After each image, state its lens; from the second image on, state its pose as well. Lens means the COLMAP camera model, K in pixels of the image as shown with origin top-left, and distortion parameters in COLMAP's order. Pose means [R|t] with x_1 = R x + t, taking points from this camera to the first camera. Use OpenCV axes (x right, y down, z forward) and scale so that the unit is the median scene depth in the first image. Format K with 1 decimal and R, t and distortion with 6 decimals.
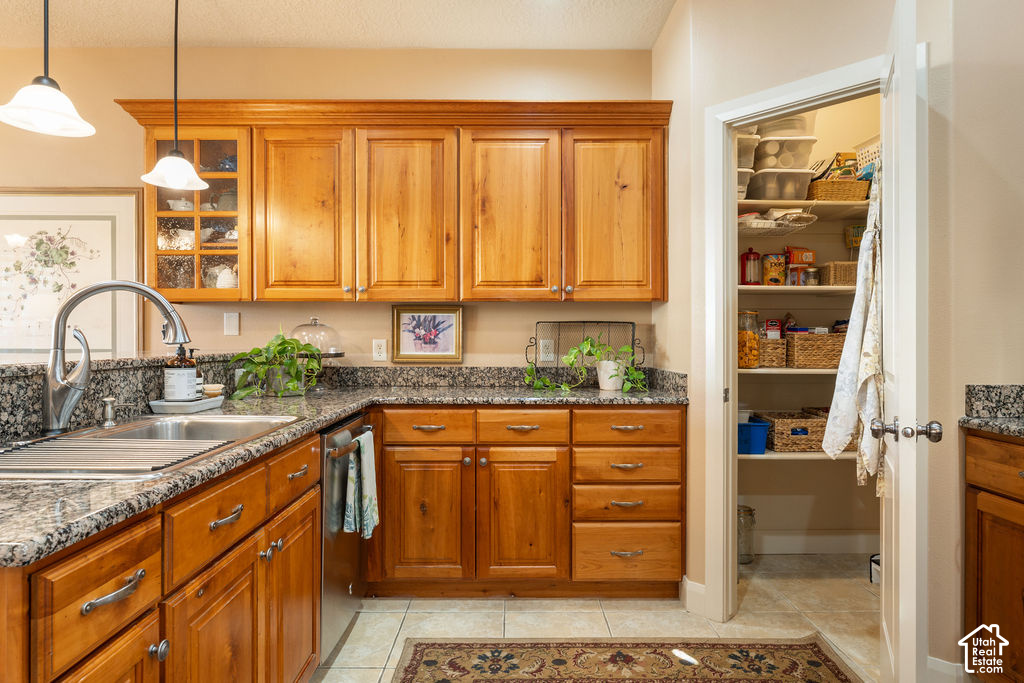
lens RADIAL K [[617.1, 0, 511.7], [0, 617.1, 332.0], [0, 0, 1]] dist [-0.003134, 0.002361]
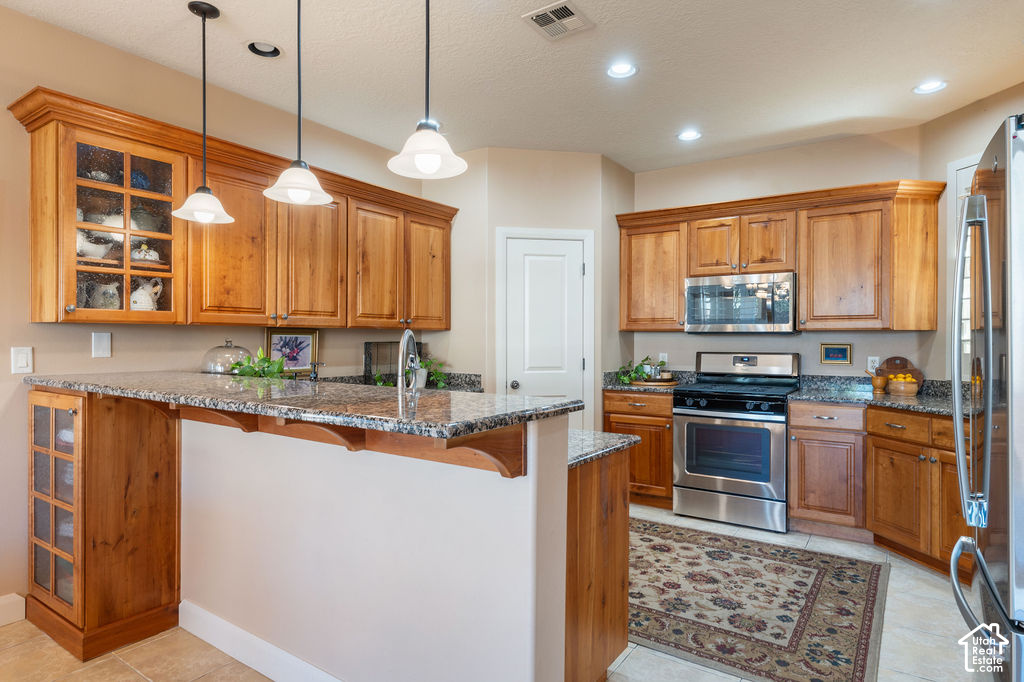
lens RADIAL K [[584.2, 0, 504.8], [0, 584.2, 345.4], [0, 0, 1]] dist [-0.001513, 0.000100]
pose [[0.567674, -0.008904, 0.823205, -0.926839], [-0.009666, 0.999801, 0.017479, -0.037752], [-0.823197, -0.017879, 0.567474, 0.009963]]
